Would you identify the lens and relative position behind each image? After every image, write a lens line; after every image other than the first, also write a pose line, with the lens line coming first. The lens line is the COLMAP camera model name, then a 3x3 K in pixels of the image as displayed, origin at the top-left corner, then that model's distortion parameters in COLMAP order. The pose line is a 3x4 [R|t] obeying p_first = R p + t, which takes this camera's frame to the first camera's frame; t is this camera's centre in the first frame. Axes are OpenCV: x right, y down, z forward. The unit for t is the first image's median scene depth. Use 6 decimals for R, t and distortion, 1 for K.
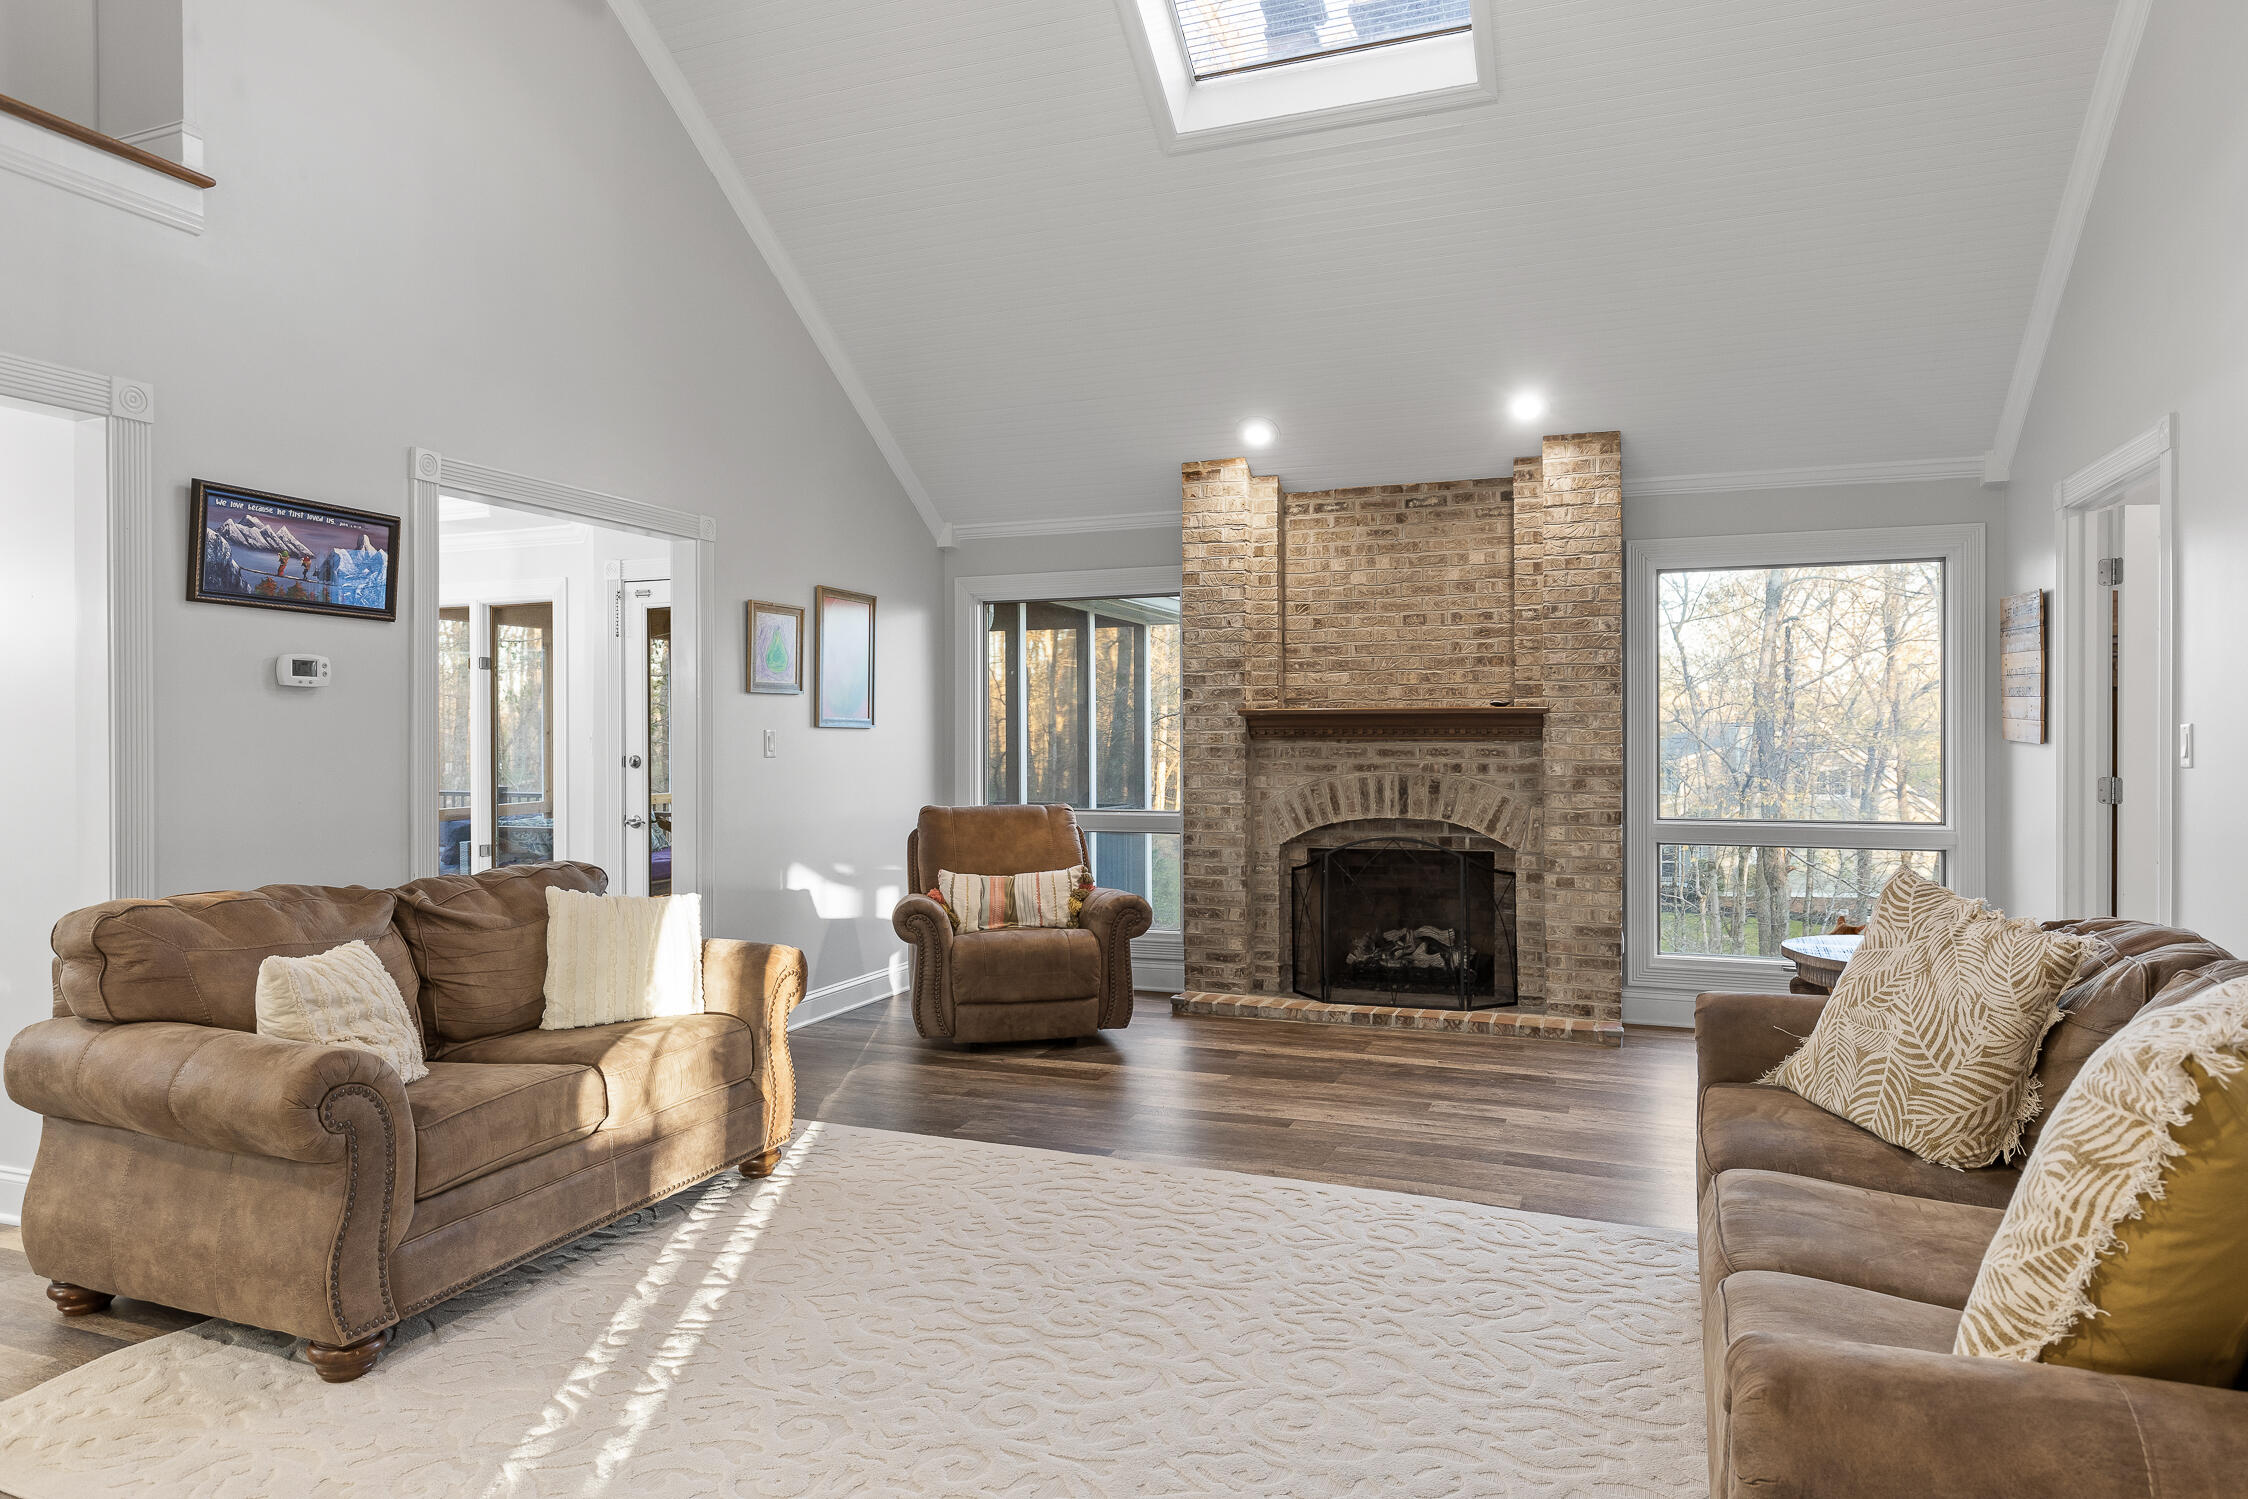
lens RADIAL K [[1353.8, 0, 1117.6], [0, 1353.8, 748.0], [0, 0, 1]] dist [0.005047, 0.000667]
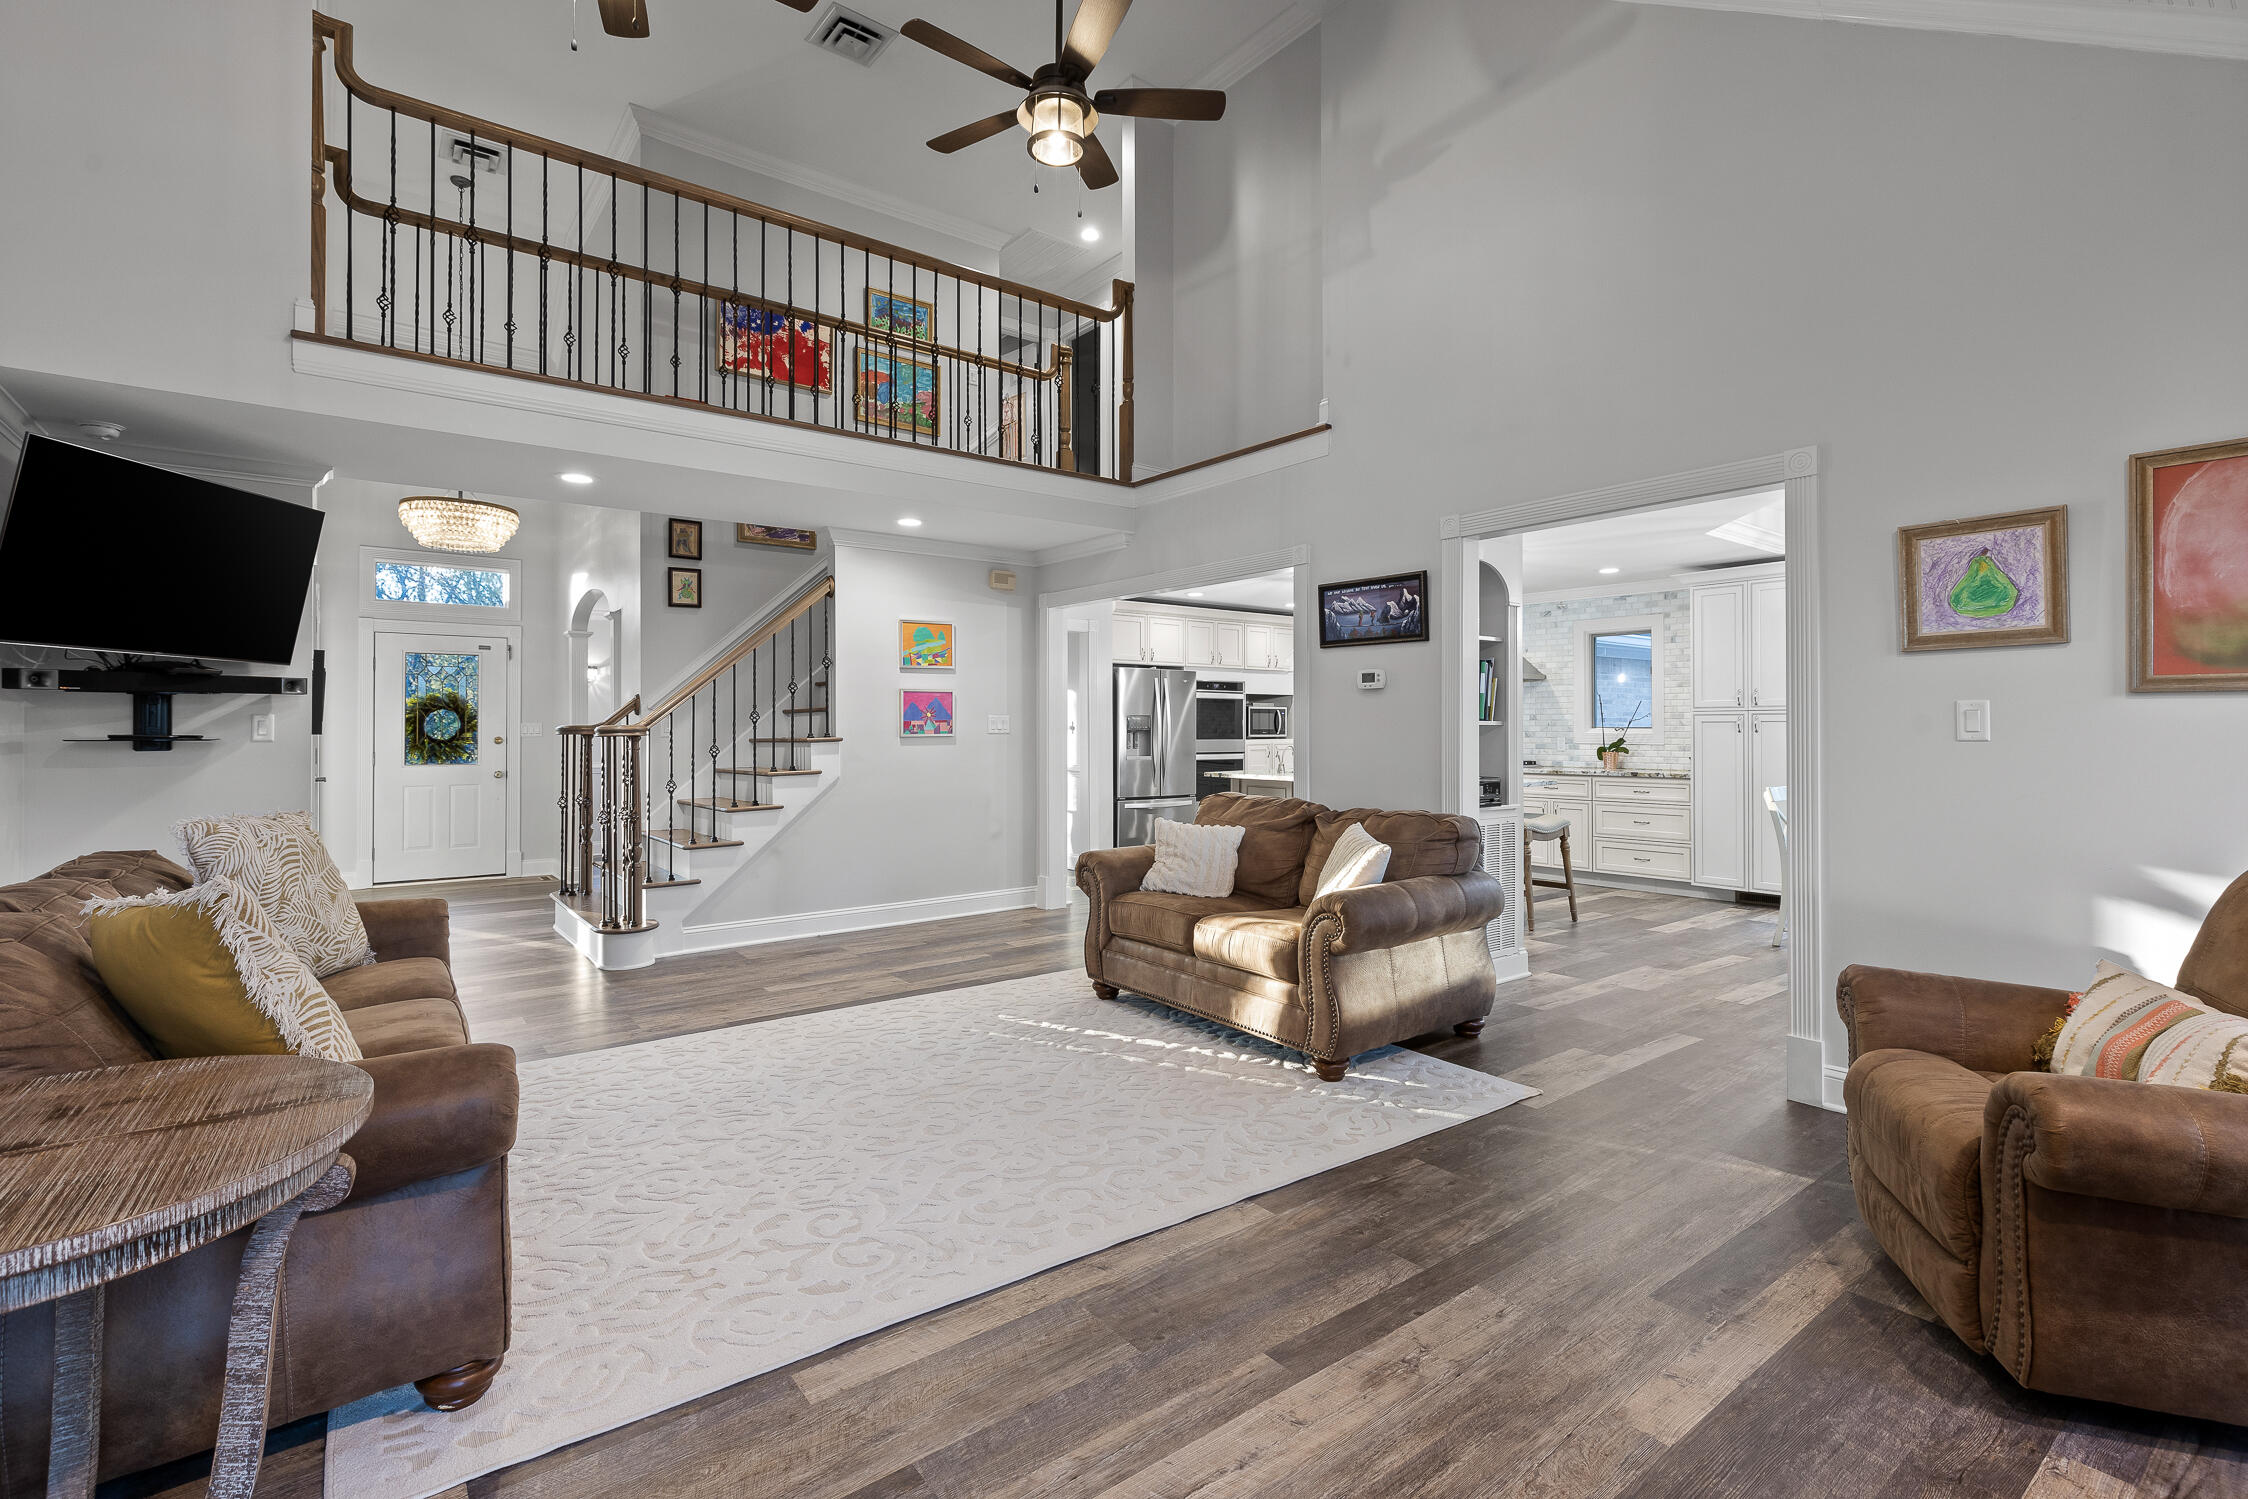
lens RADIAL K [[1035.0, 0, 1118.7], [0, 1035.0, 728.7], [0, 0, 1]] dist [0.001808, 0.000087]
pose [[-0.532563, -0.003685, -0.846382, 0.621783], [-0.006479, 0.999979, -0.000277, 0.006306], [0.846366, 0.005337, -0.532575, 1.348015]]
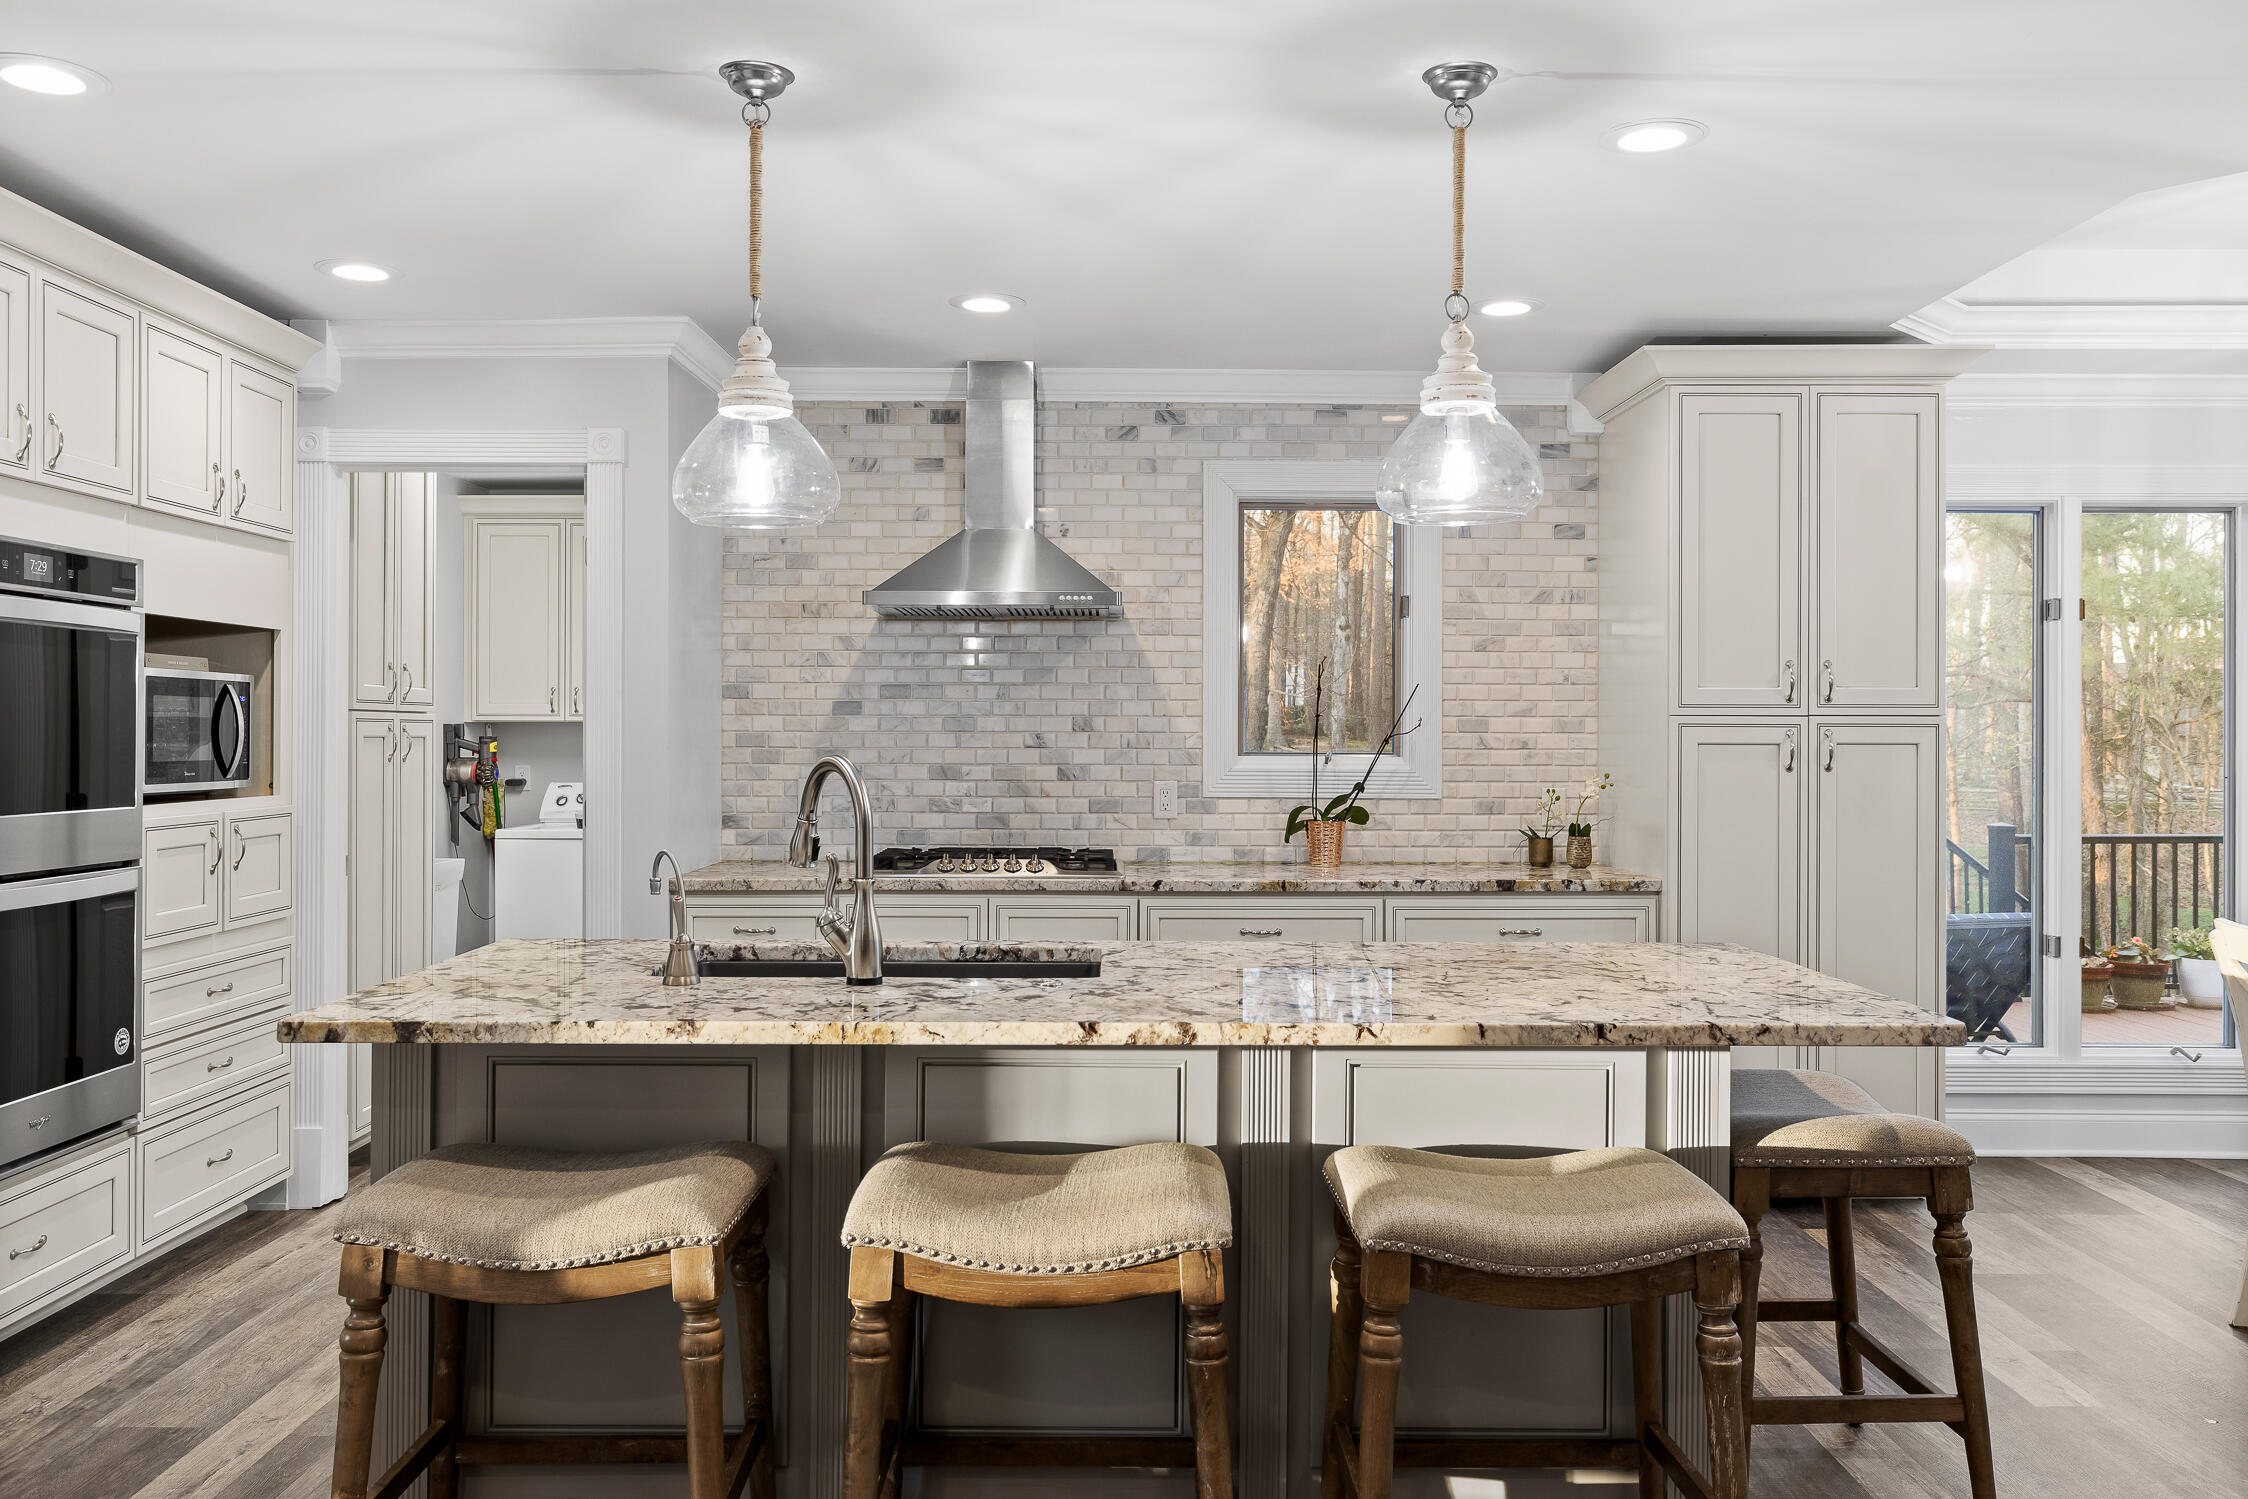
lens RADIAL K [[1781.4, 0, 1126.1], [0, 1781.4, 744.2], [0, 0, 1]] dist [0.003816, 0.000880]
pose [[0.358478, 0.000445, -0.933538, 0.085449], [-0.007346, 0.999970, -0.002344, -0.000021], [0.933509, 0.007698, 0.358471, 0.914258]]
